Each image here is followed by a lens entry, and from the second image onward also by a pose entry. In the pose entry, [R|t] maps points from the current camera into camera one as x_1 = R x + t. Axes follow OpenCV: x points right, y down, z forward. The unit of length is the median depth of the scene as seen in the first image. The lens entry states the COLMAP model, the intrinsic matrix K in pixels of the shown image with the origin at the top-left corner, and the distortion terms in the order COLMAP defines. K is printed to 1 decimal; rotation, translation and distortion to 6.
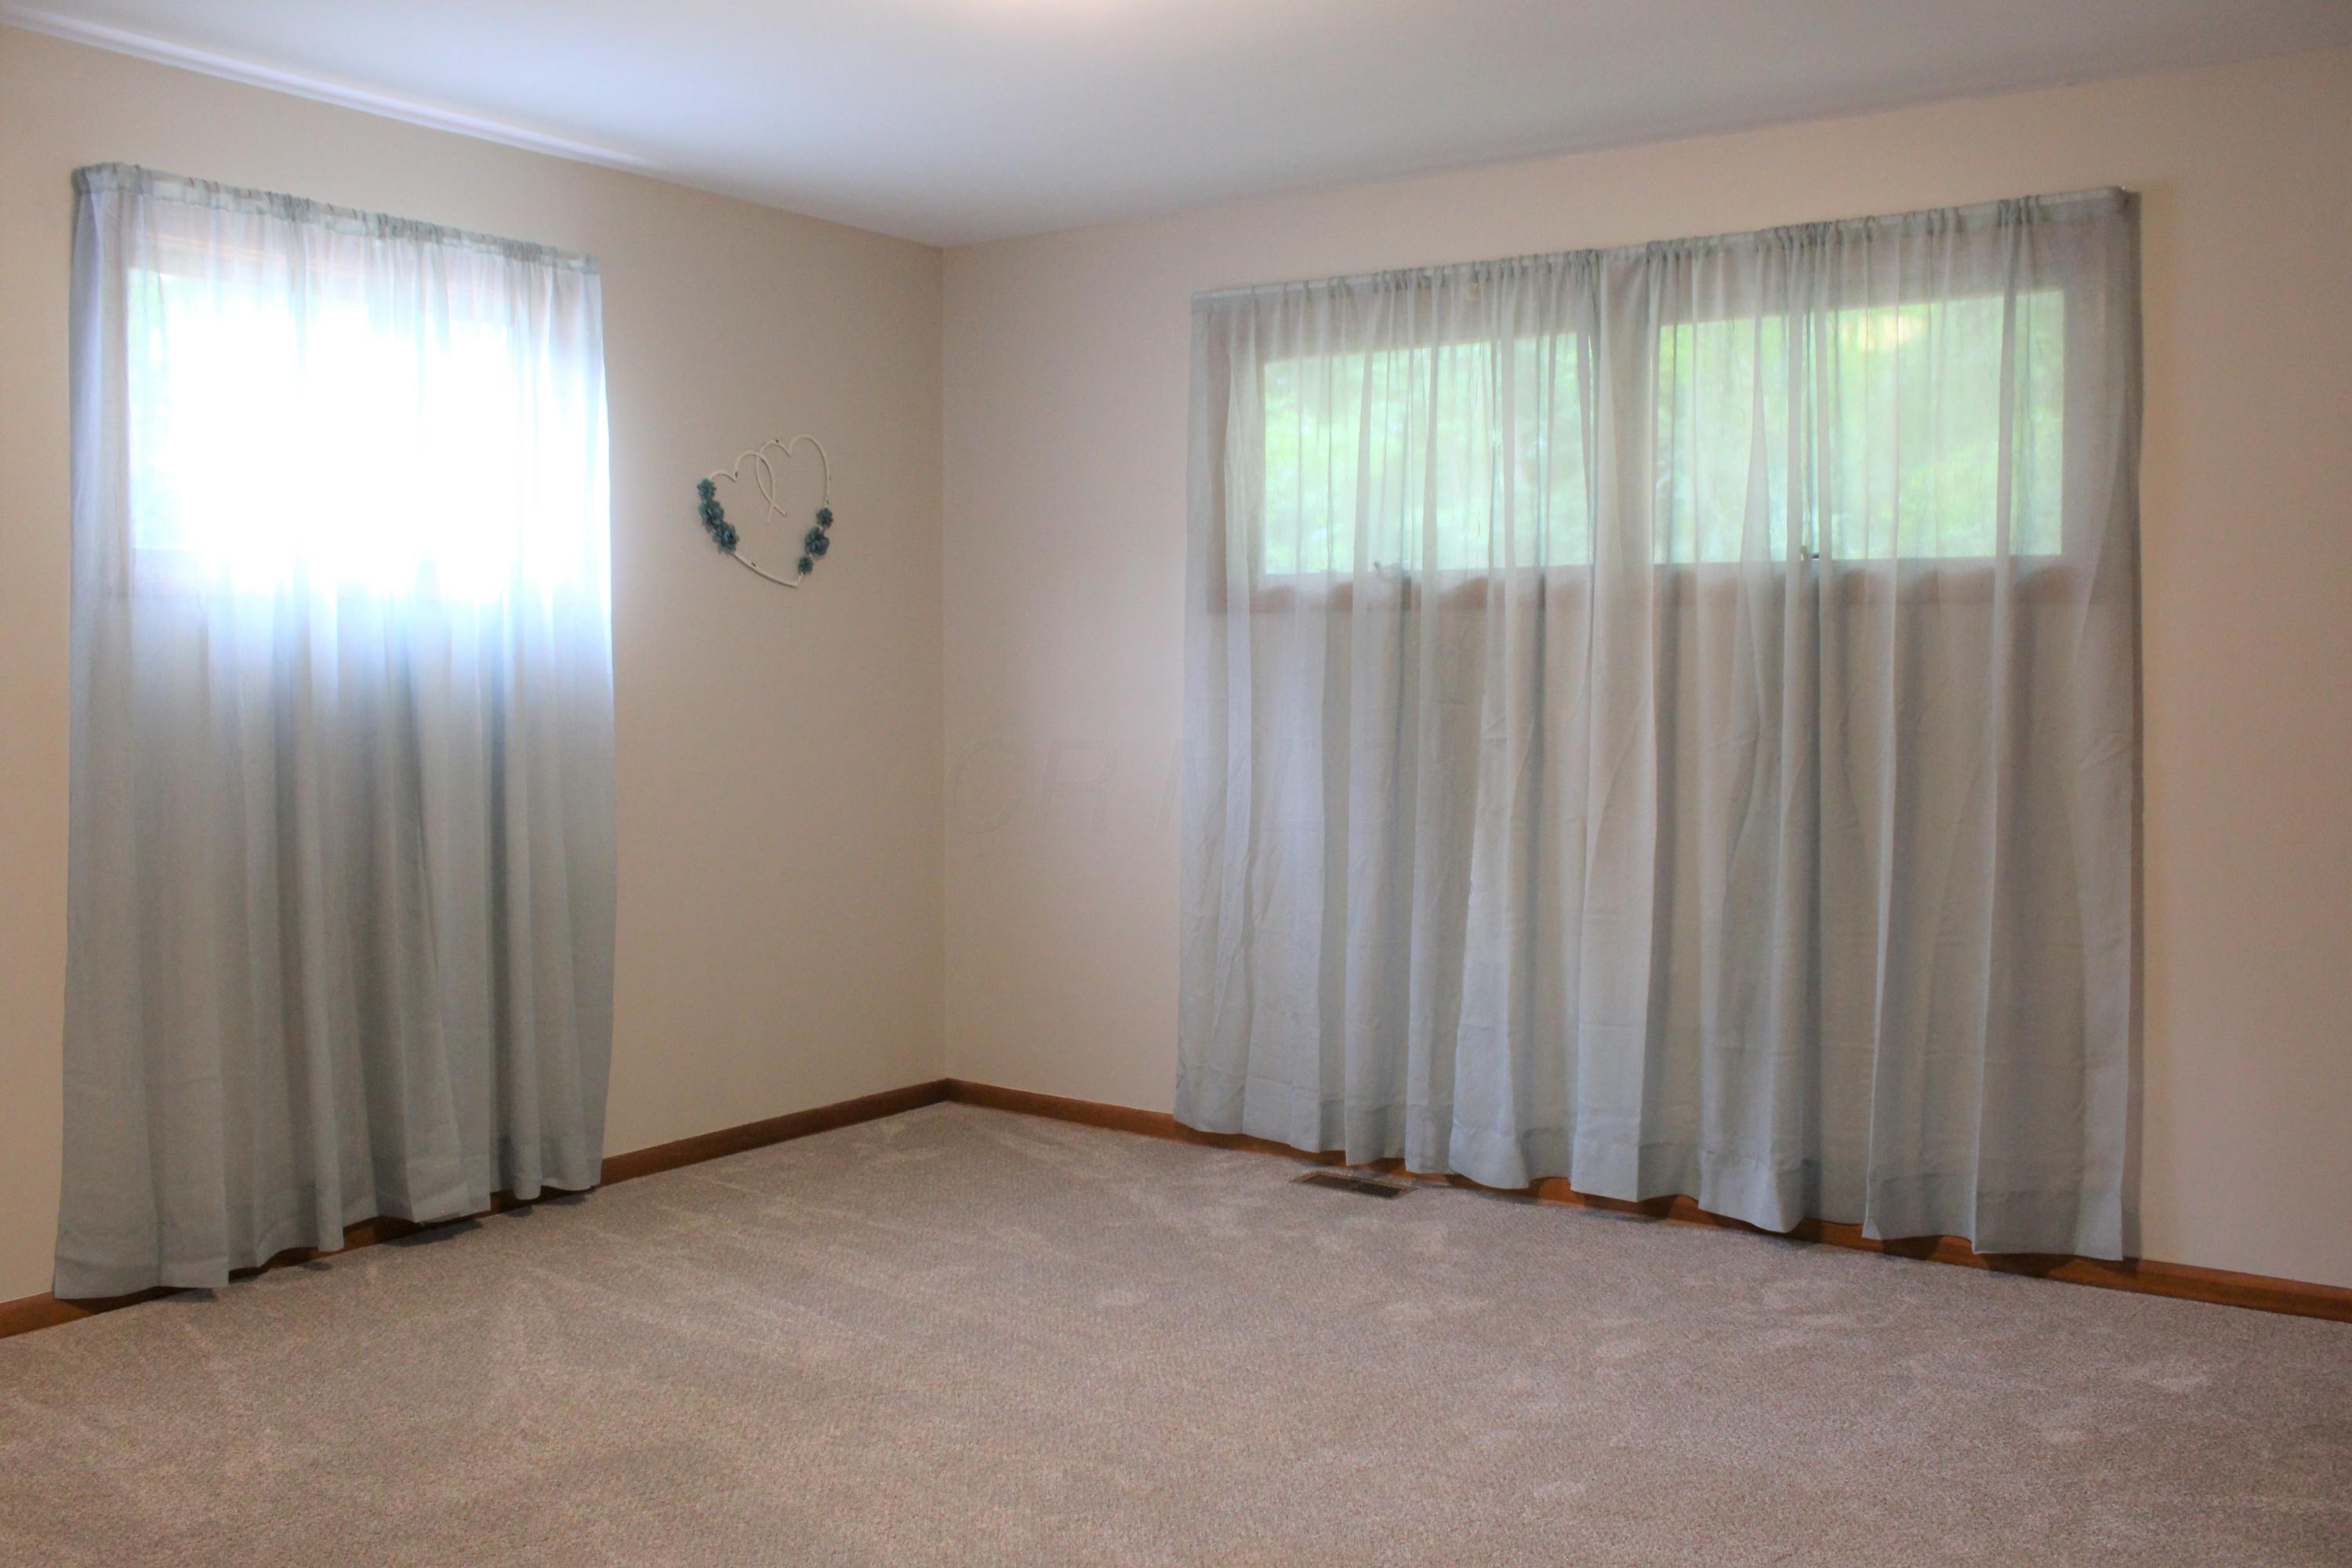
lens RADIAL K [[1970.6, 0, 1190.5], [0, 1970.6, 784.5], [0, 0, 1]] dist [-0.157500, 0.134417]
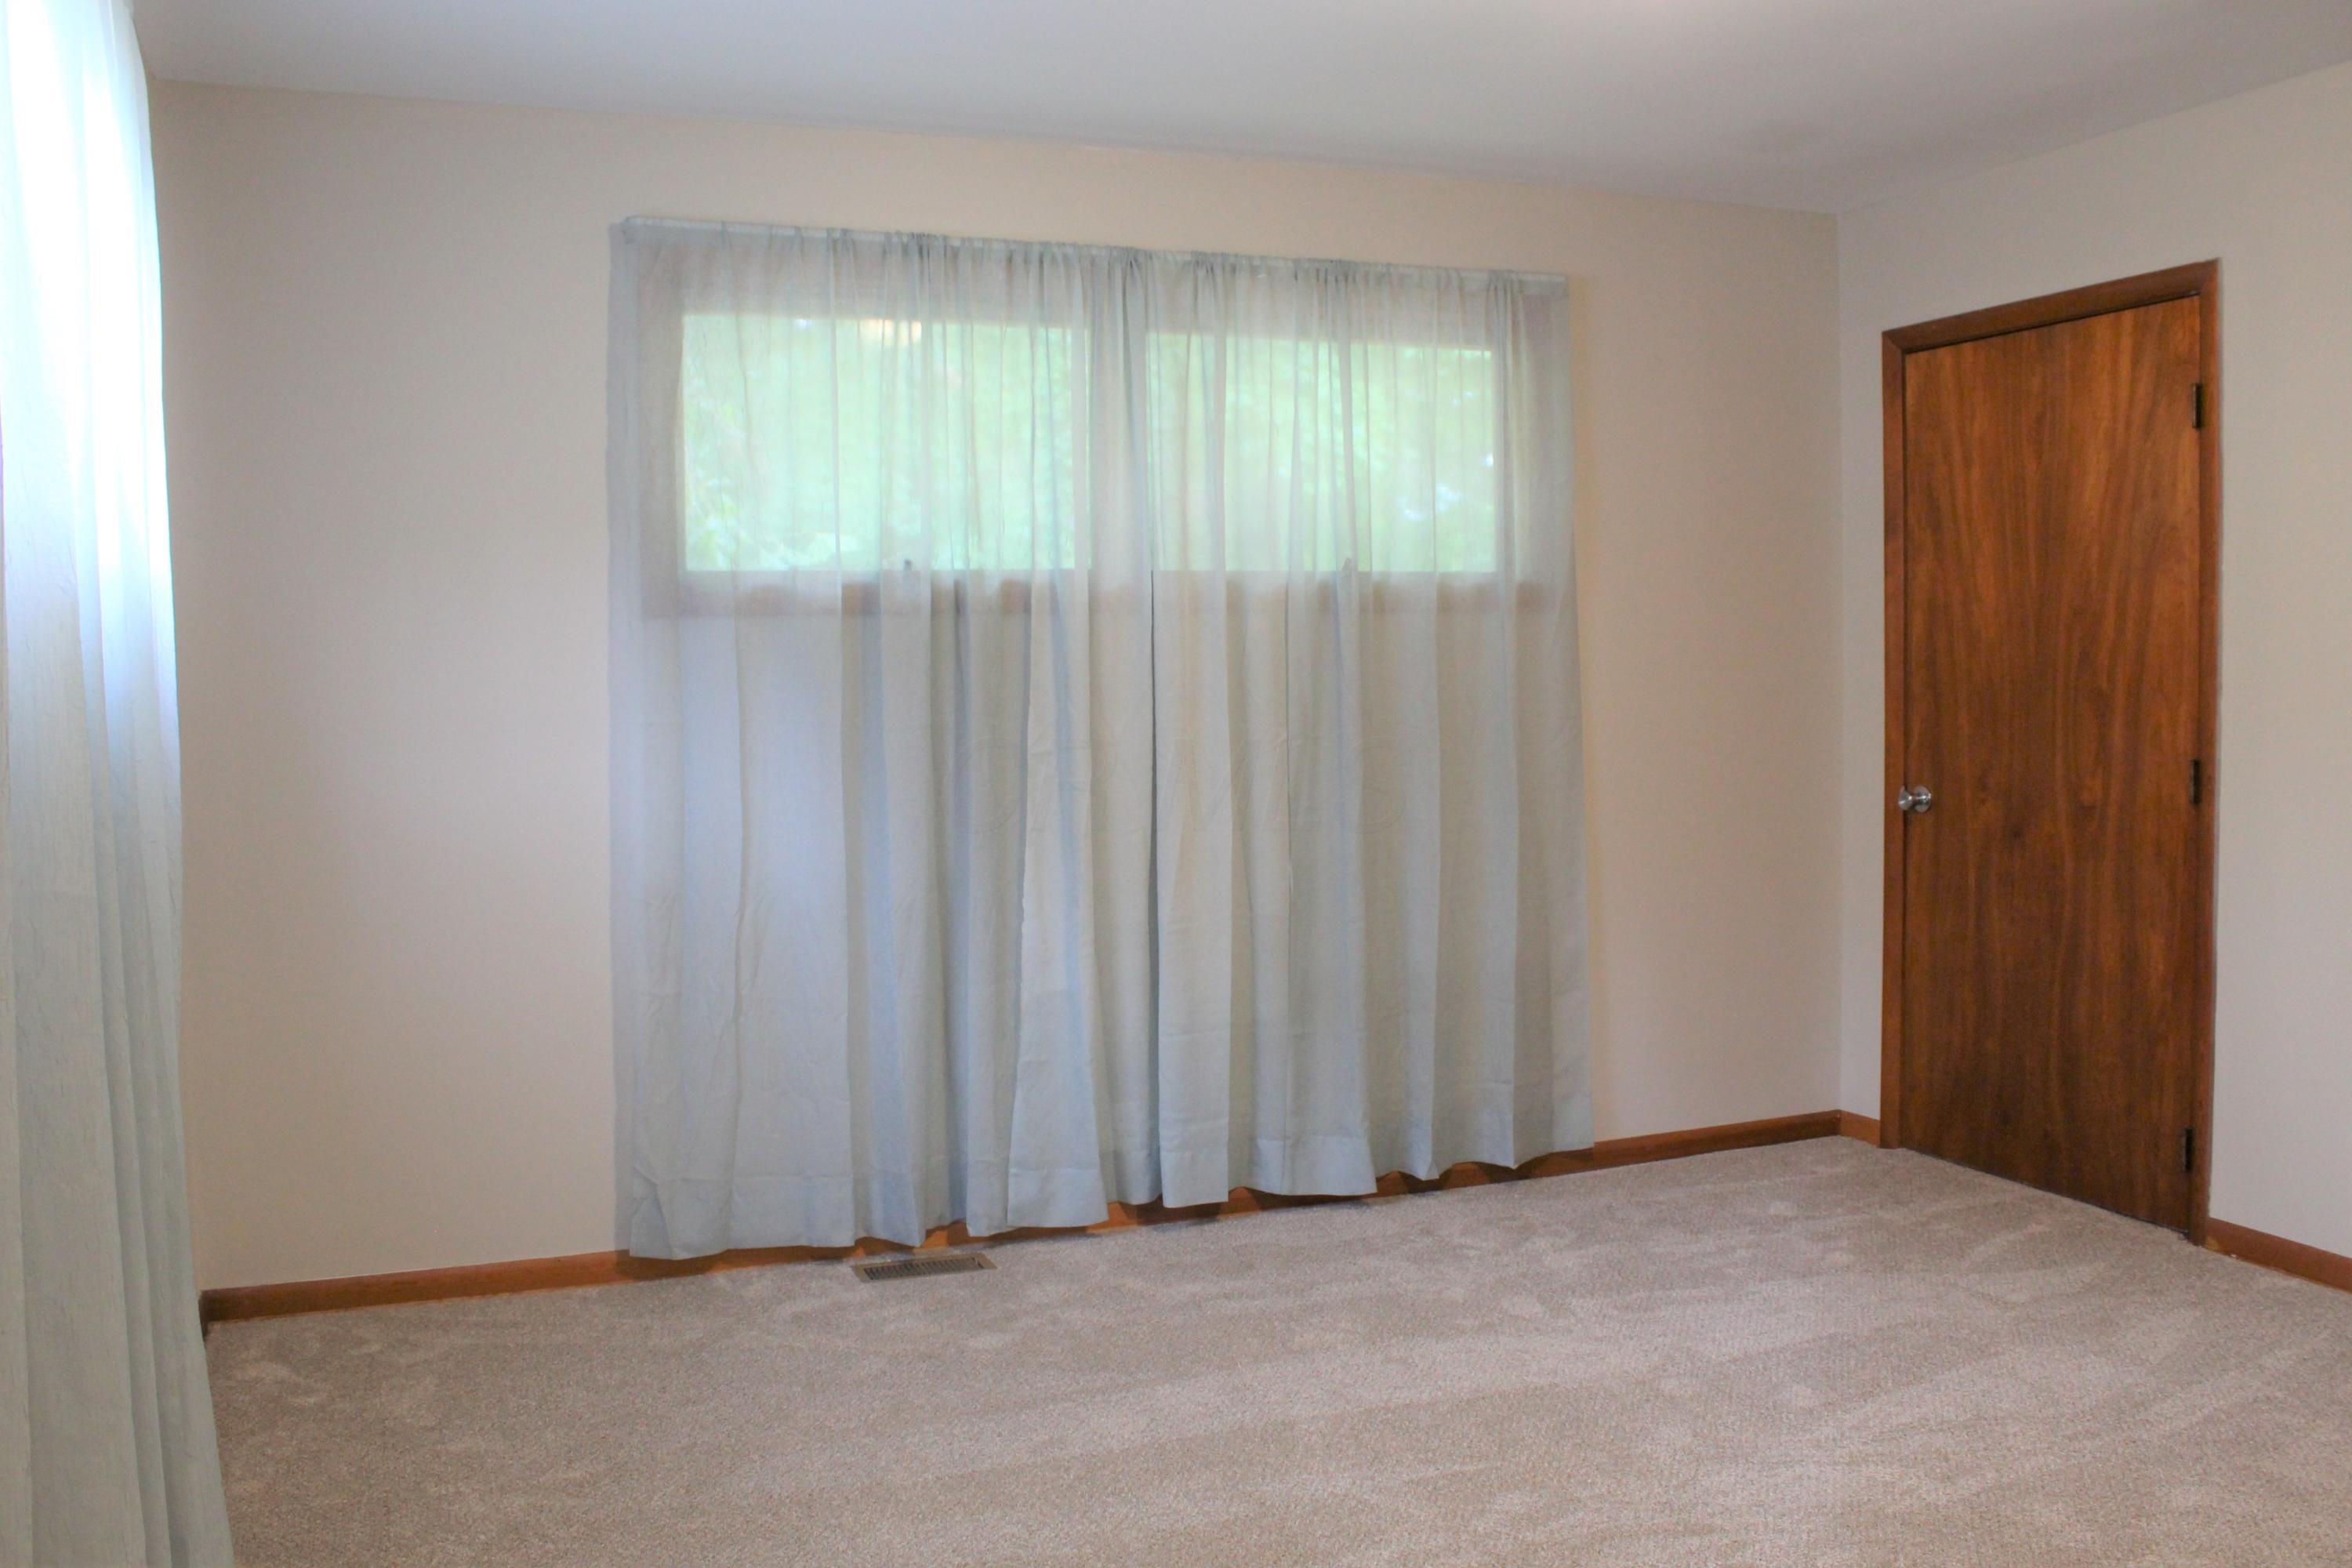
lens RADIAL K [[1970.6, 0, 1183.1], [0, 1970.6, 783.1], [0, 0, 1]] dist [-0.157500, 0.134417]
pose [[0.568879, -0.056112, 0.820505, -0.573857], [0.066231, 0.997555, 0.022300, -0.025186], [-0.819750, 0.041657, 0.571204, 0.406753]]
